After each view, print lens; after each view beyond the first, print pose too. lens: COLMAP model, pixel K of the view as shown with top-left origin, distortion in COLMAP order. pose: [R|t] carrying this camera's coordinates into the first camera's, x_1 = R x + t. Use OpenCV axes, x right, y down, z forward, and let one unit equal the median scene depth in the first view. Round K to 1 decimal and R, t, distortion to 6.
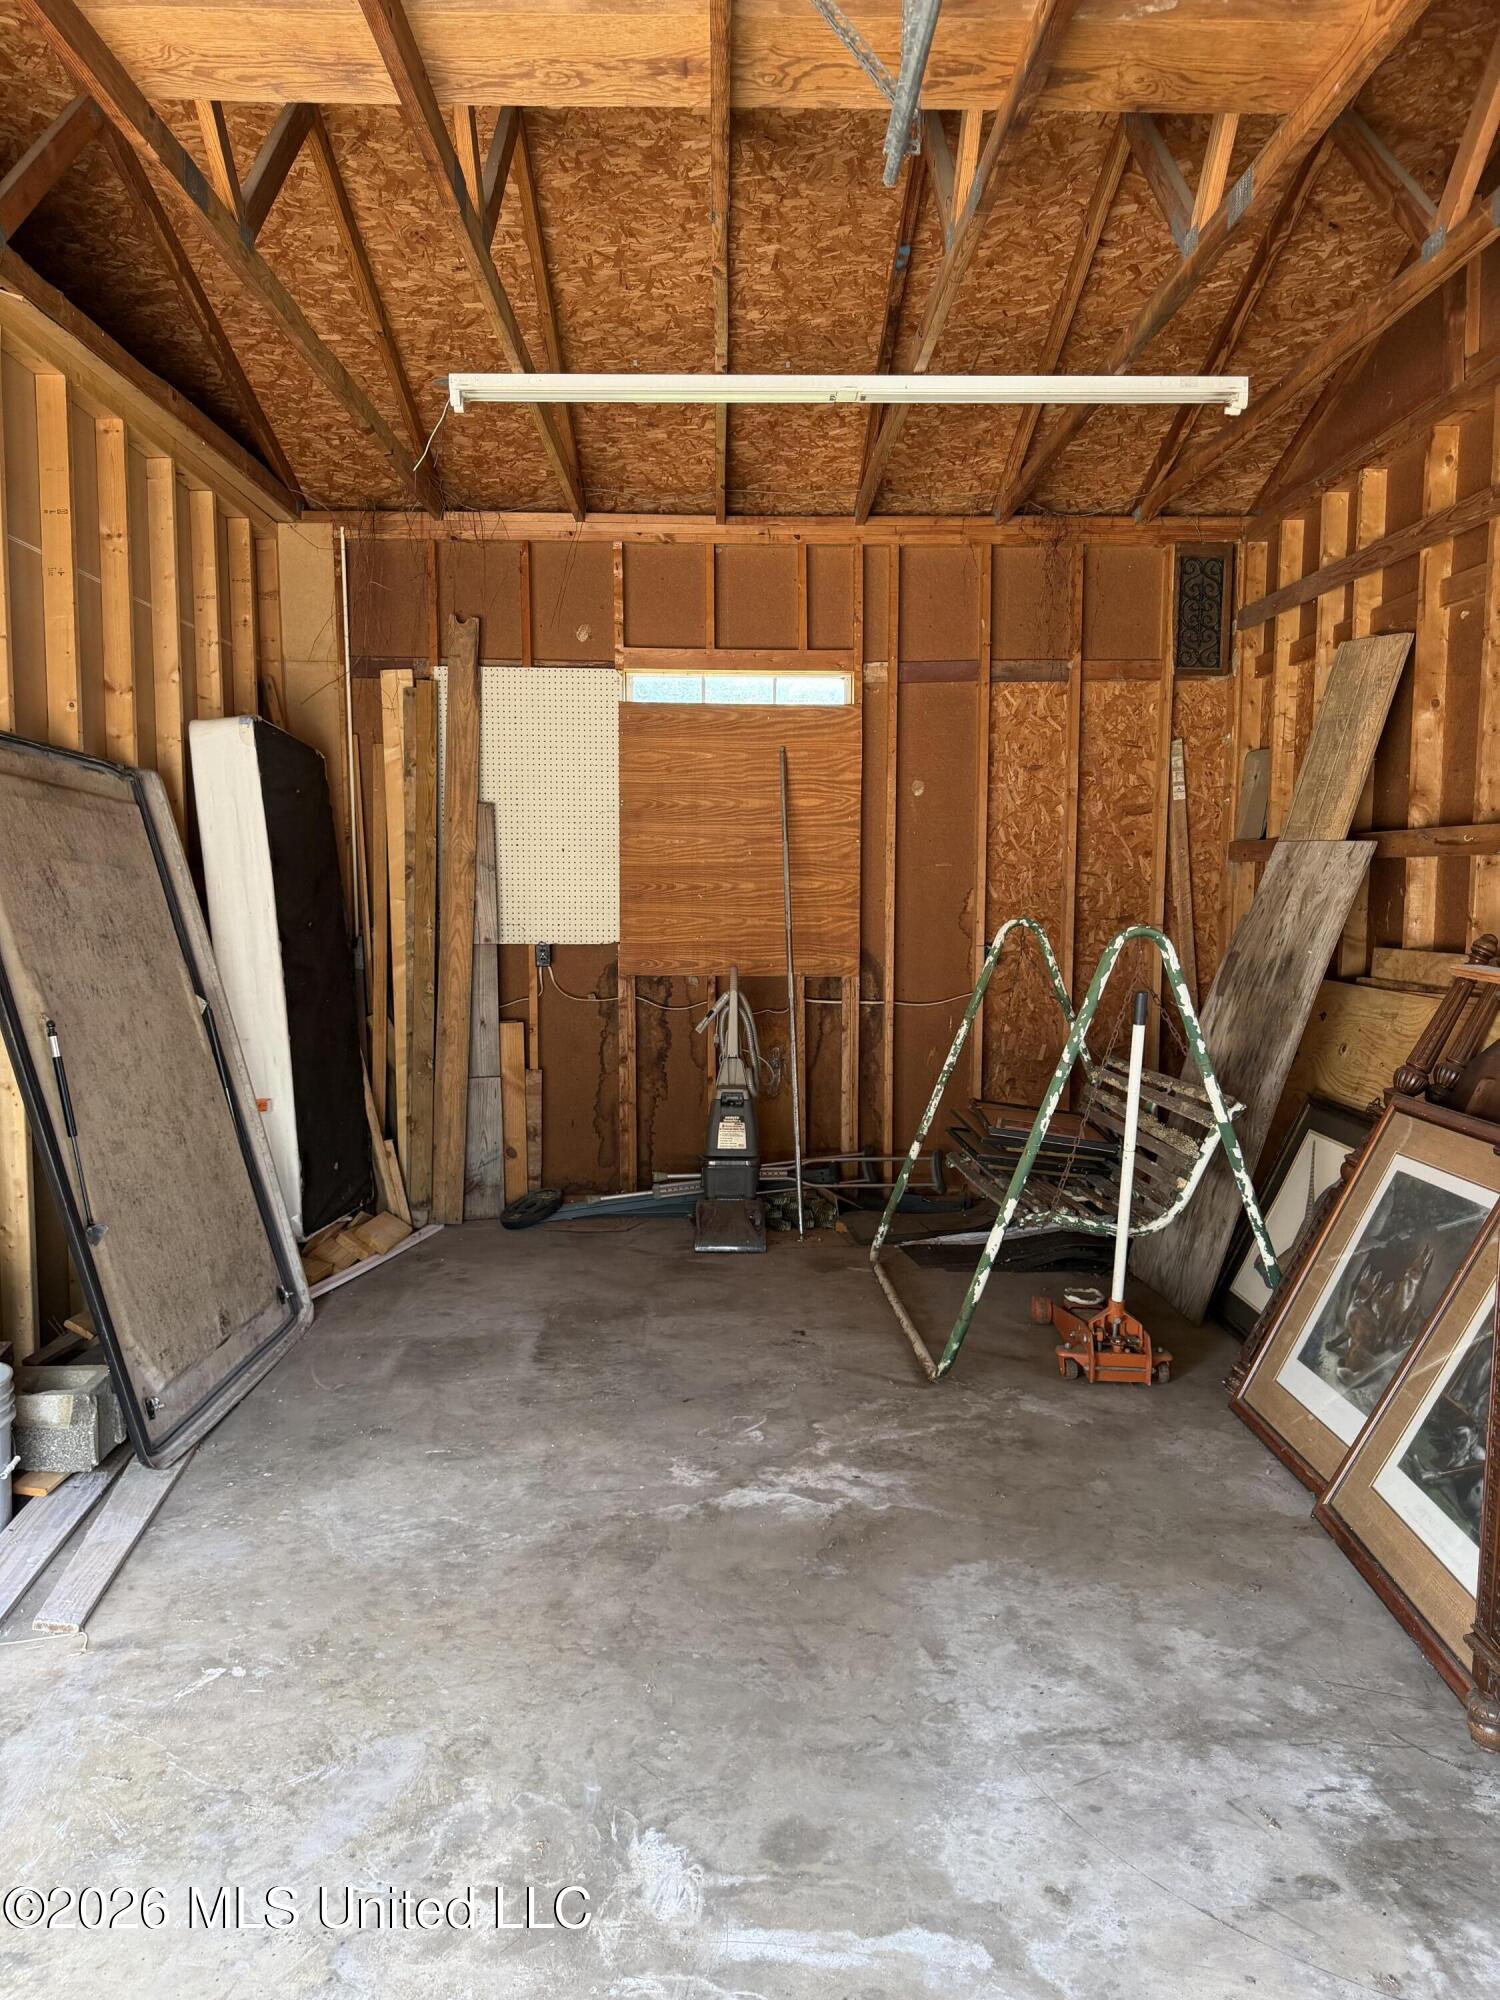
lens RADIAL K [[1339.9, 0, 750.0], [0, 1339.9, 1000.0], [0, 0, 1]] dist [0.076179, -0.072437]
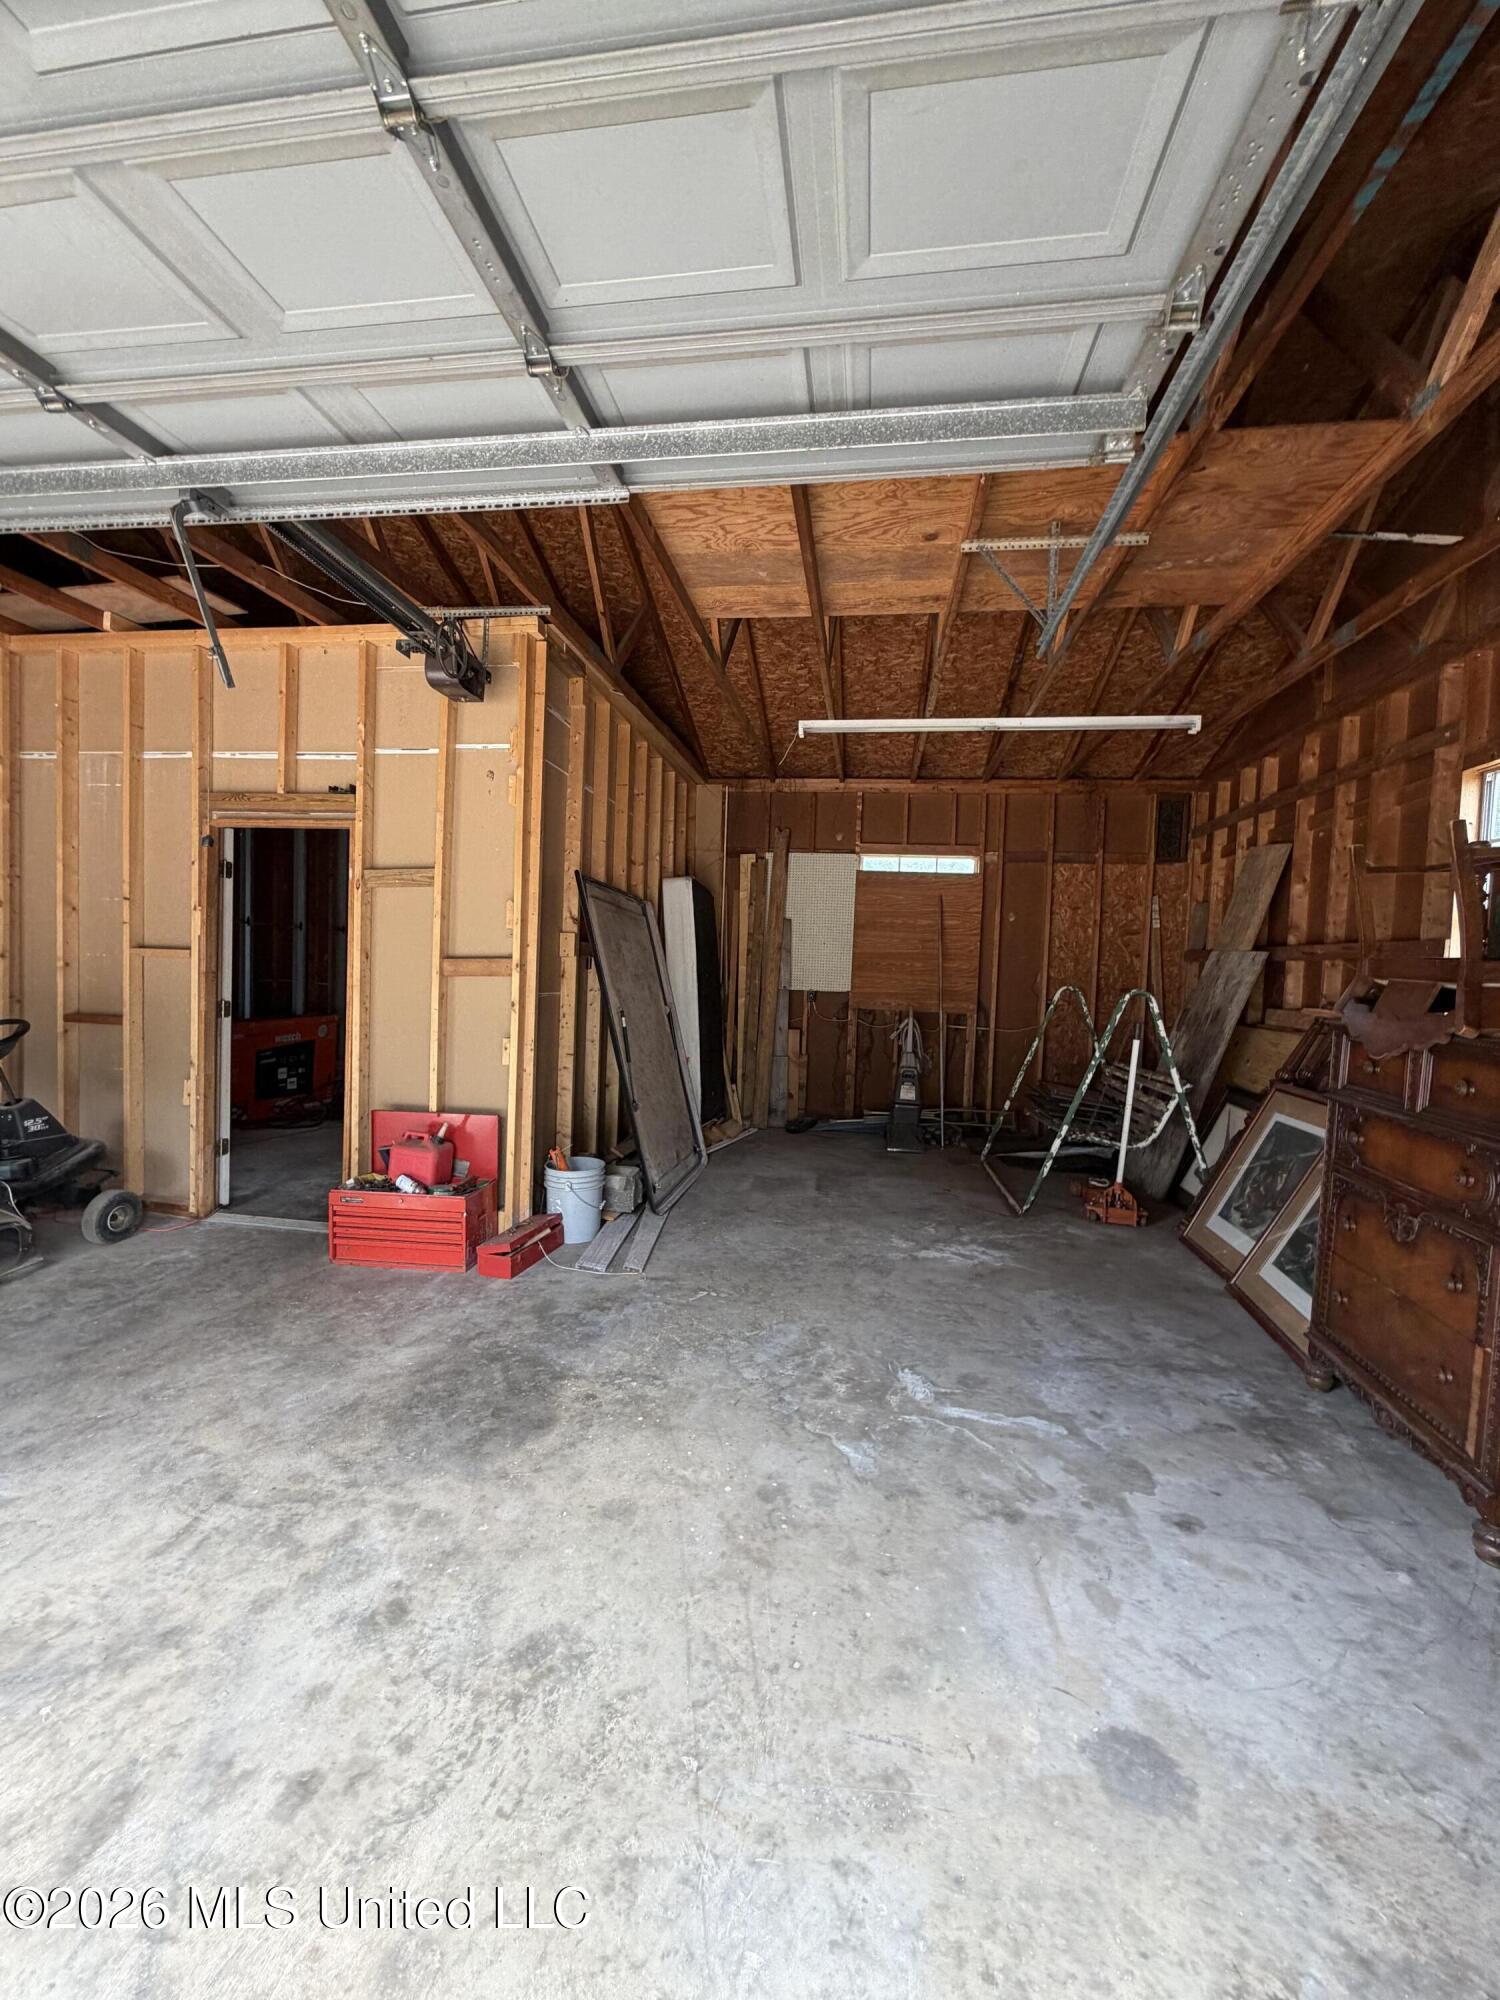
lens RADIAL K [[788.1, 0, 750.0], [0, 788.1, 1000.0], [0, 0, 1]] dist [0.016380, 0.000147]
pose [[0.987526, 0.041826, -0.151796, -0.084223], [-0.049307, 0.997730, -0.045856, 0.037121], [0.149534, 0.052768, 0.987348, -0.201893]]
